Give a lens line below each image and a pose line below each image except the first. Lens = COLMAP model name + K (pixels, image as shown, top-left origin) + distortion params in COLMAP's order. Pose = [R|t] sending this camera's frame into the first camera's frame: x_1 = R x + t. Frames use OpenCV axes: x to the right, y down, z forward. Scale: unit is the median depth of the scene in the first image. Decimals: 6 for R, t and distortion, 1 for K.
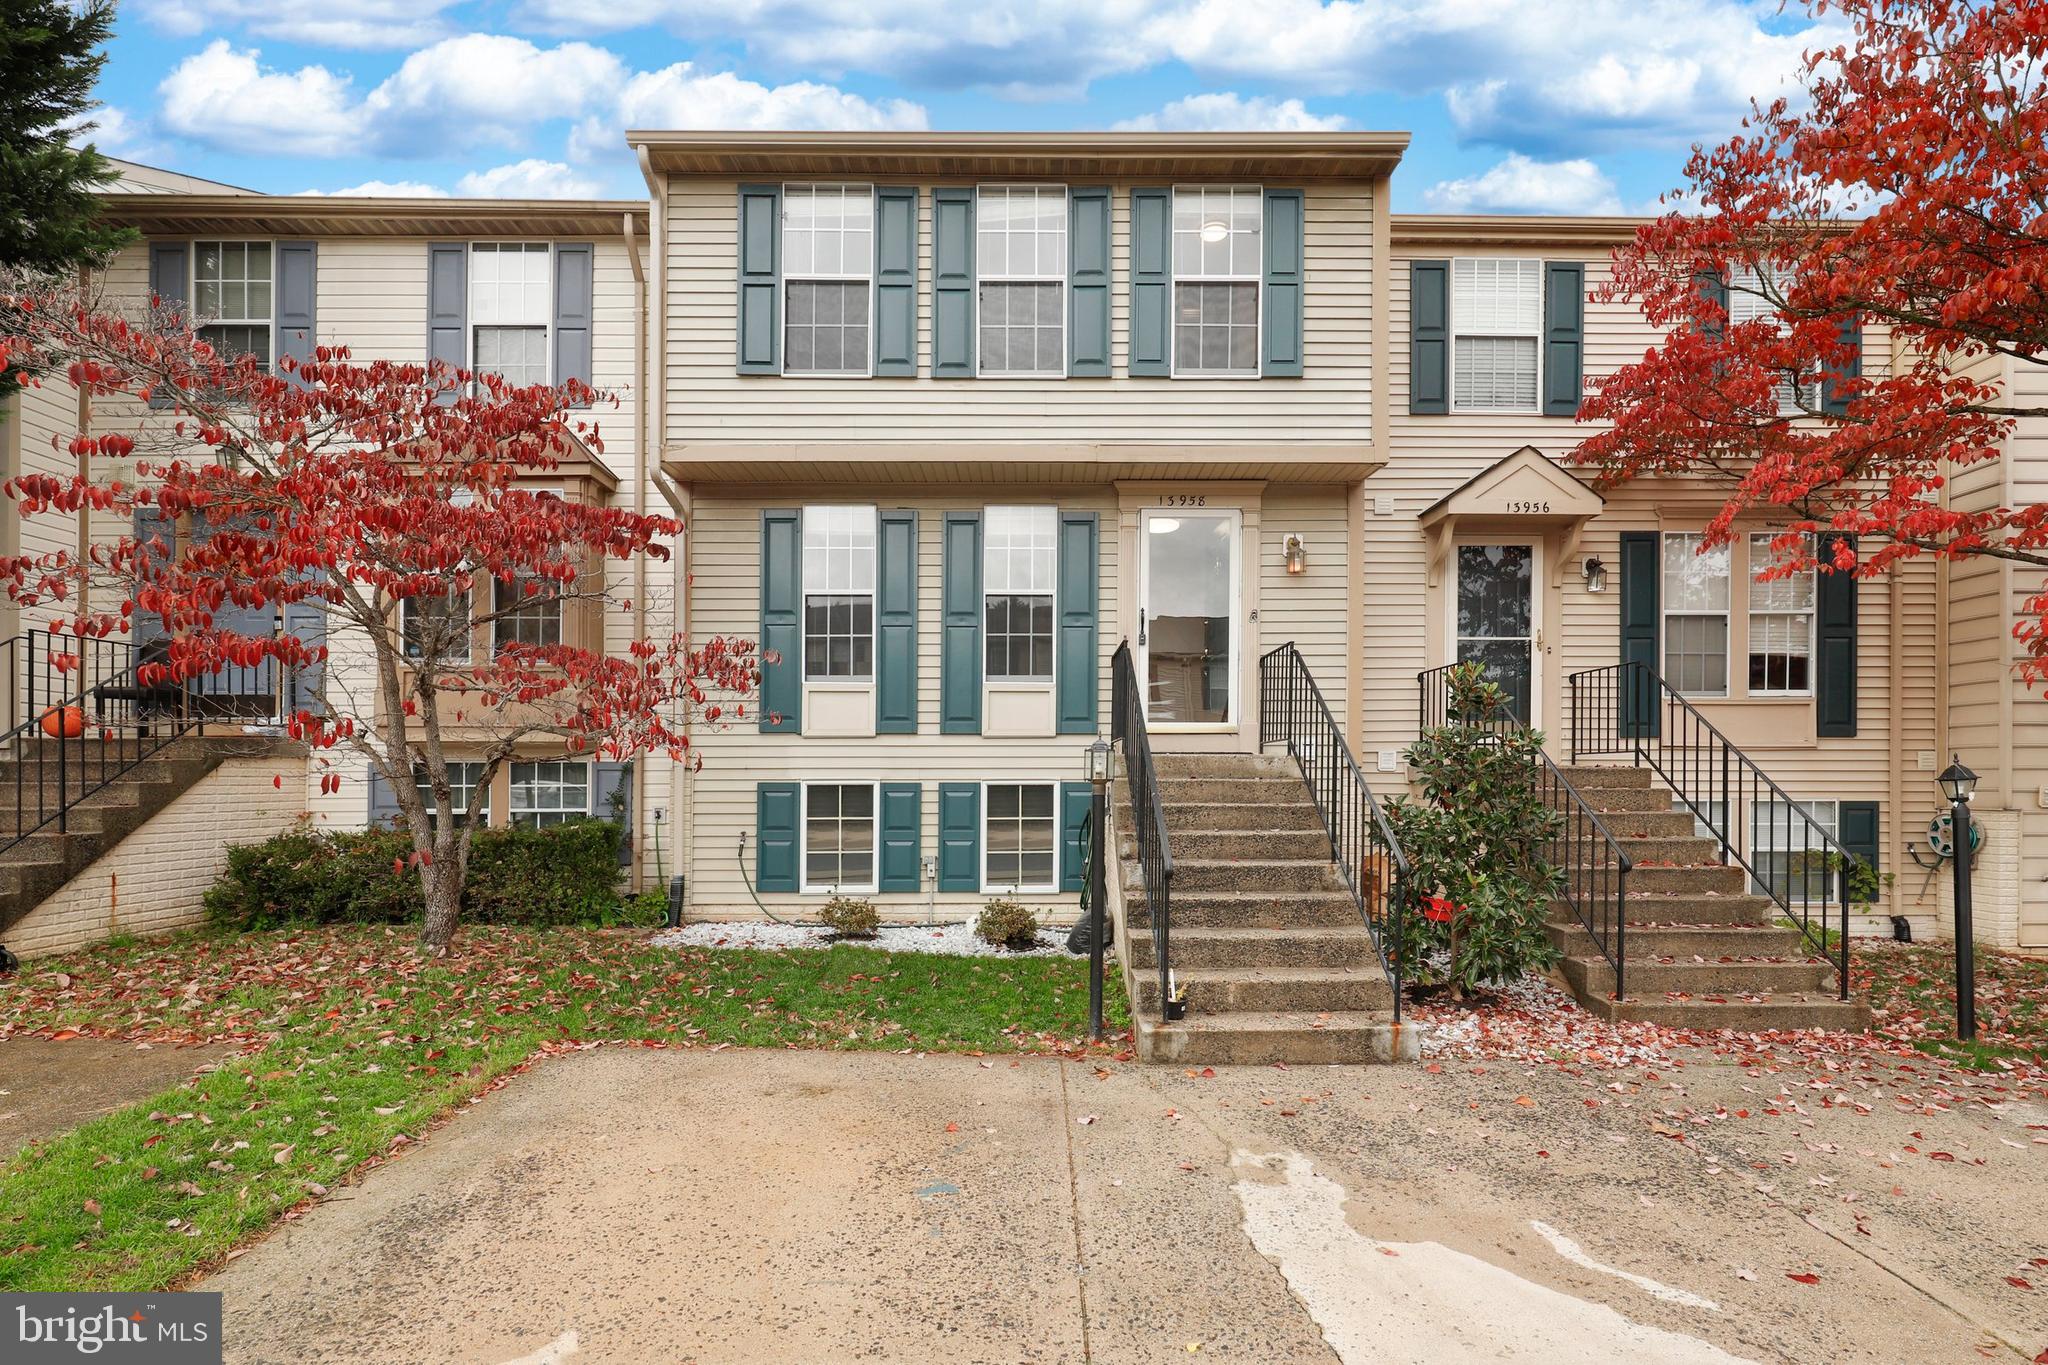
lens RADIAL K [[933.0, 0, 1006.3], [0, 933.0, 694.9], [0, 0, 1]] dist [0.001210, -0.000102]
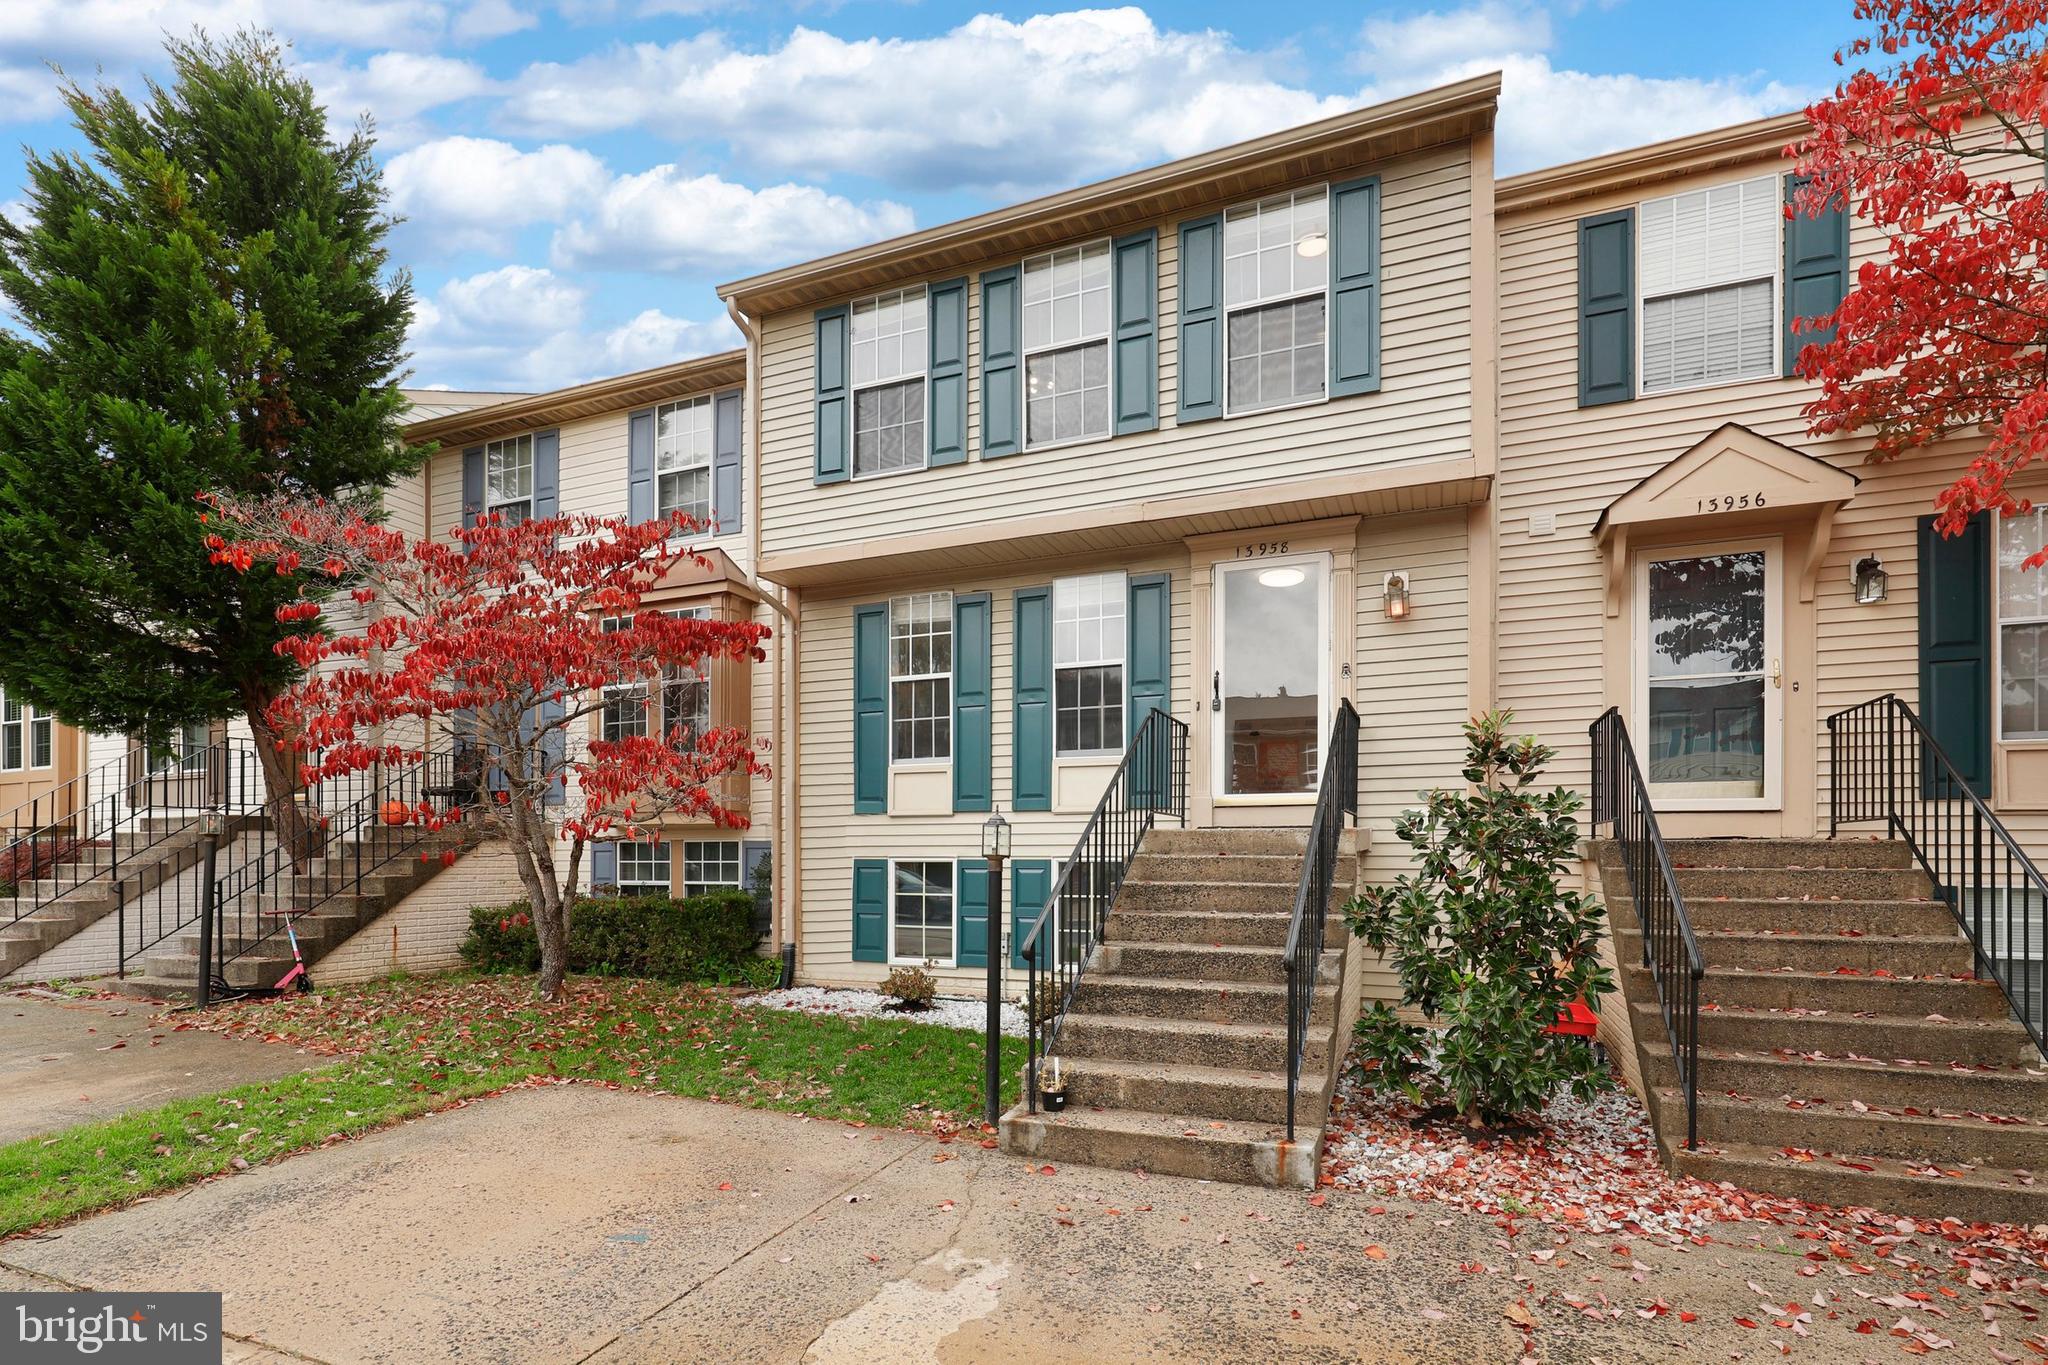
lens RADIAL K [[930.5, 0, 1024.9], [0, 930.5, 771.4], [0, 0, 1]] dist [0.001525, 0.000003]
pose [[0.927761, -0.033615, -0.371657, 0.326462], [0.032624, 0.999428, -0.008957, 0.008786], [0.371746, -0.003815, 0.928327, 0.077142]]
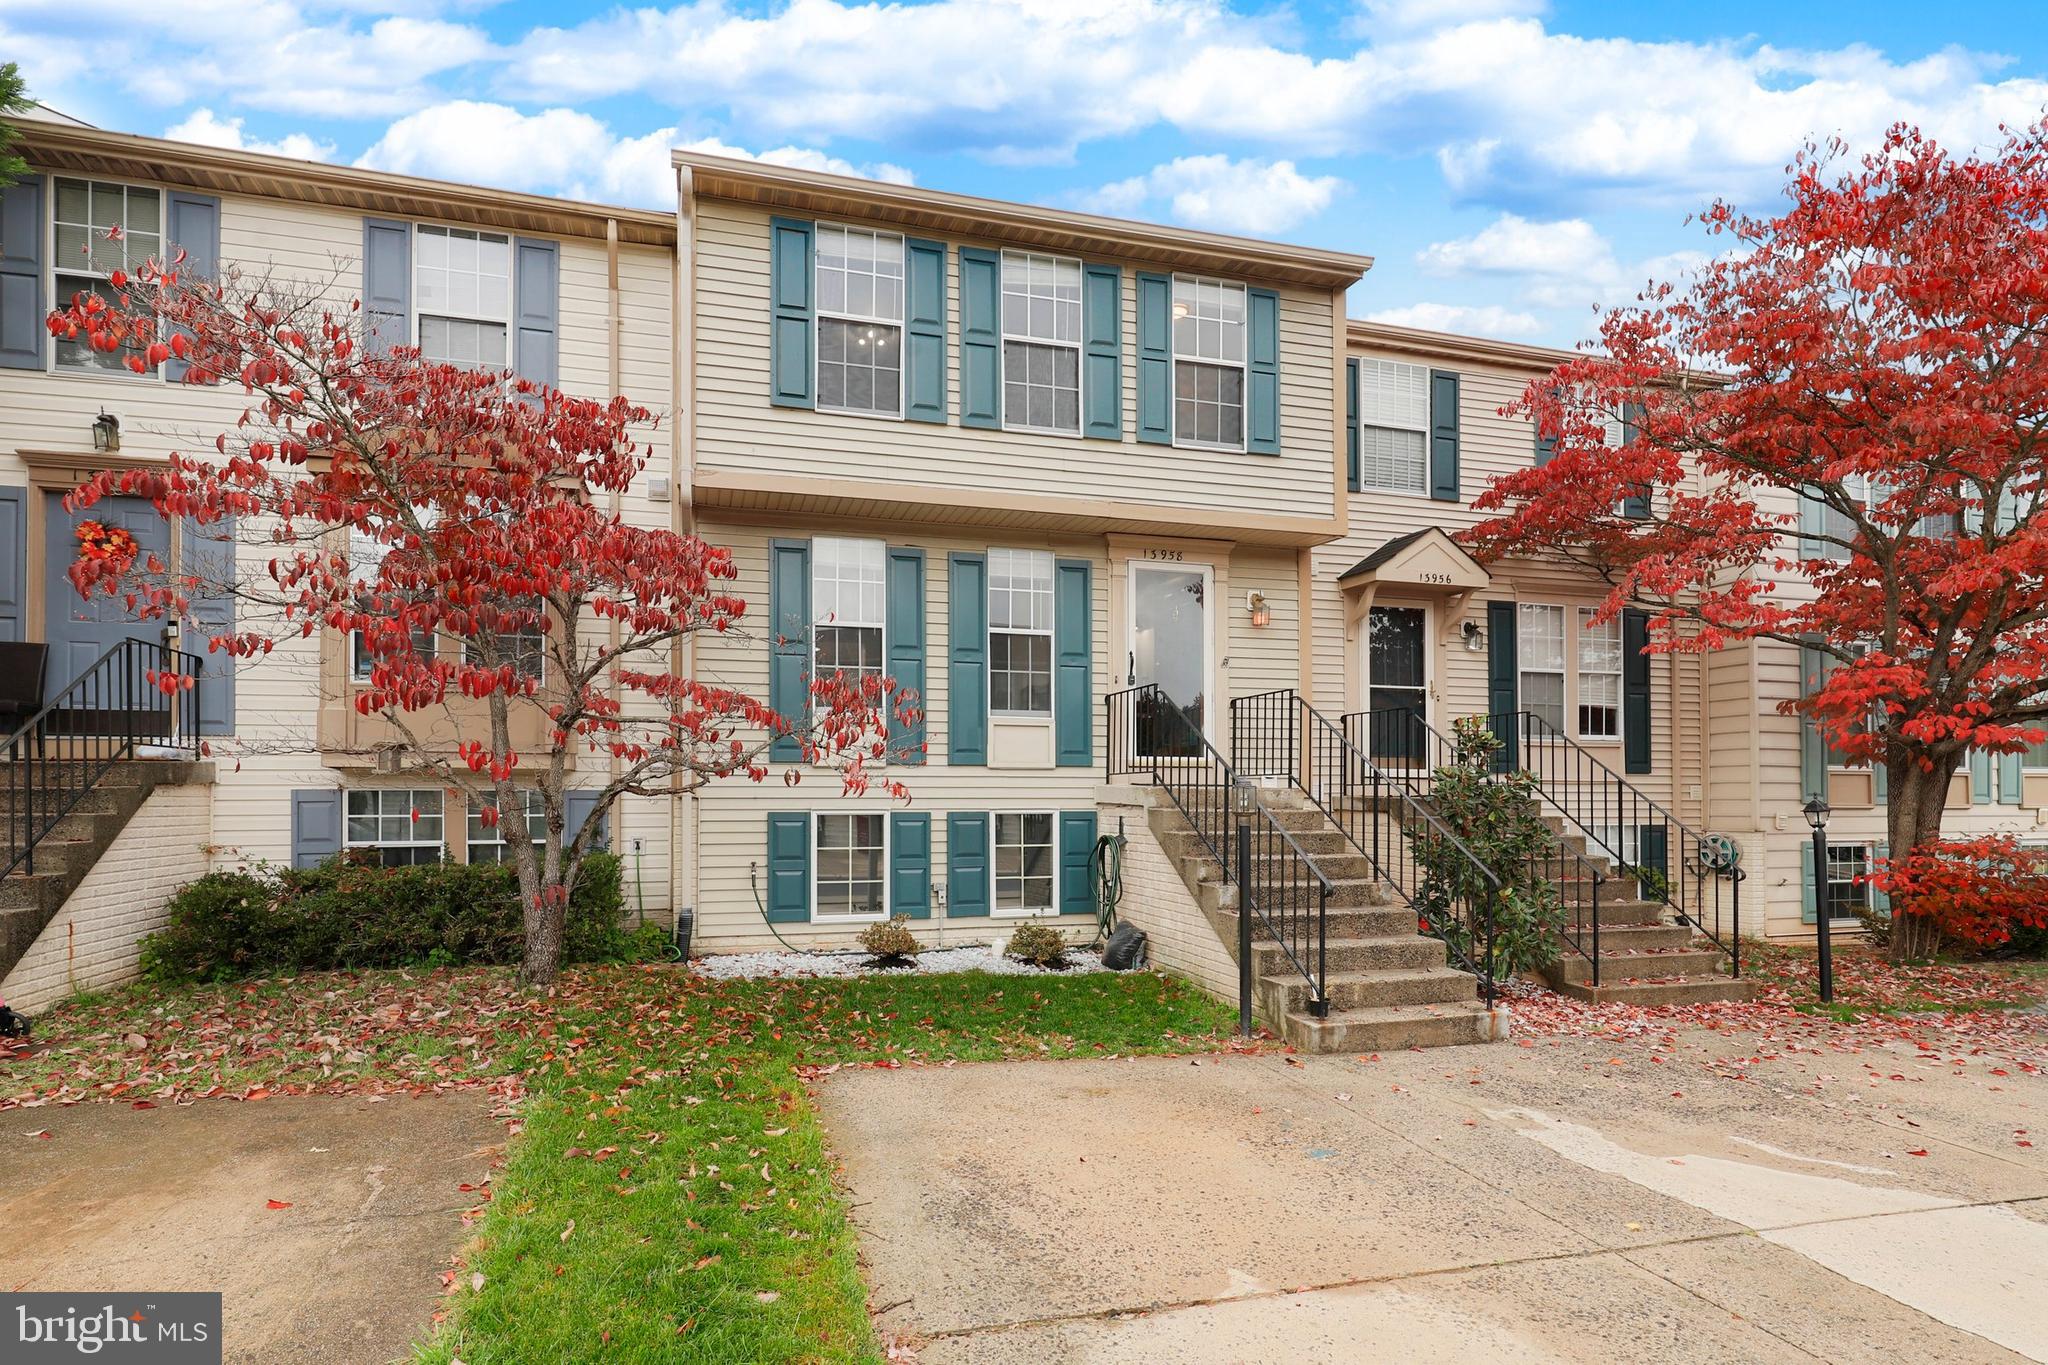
lens RADIAL K [[939.1, 0, 1013.0], [0, 939.1, 703.2], [0, 0, 1]] dist [0.001494, -0.000251]
pose [[0.972671, 0.025172, 0.230819, -0.251668], [-0.021431, 0.999595, -0.018700, -0.009266], [-0.231196, 0.013242, 0.972817, -0.037072]]
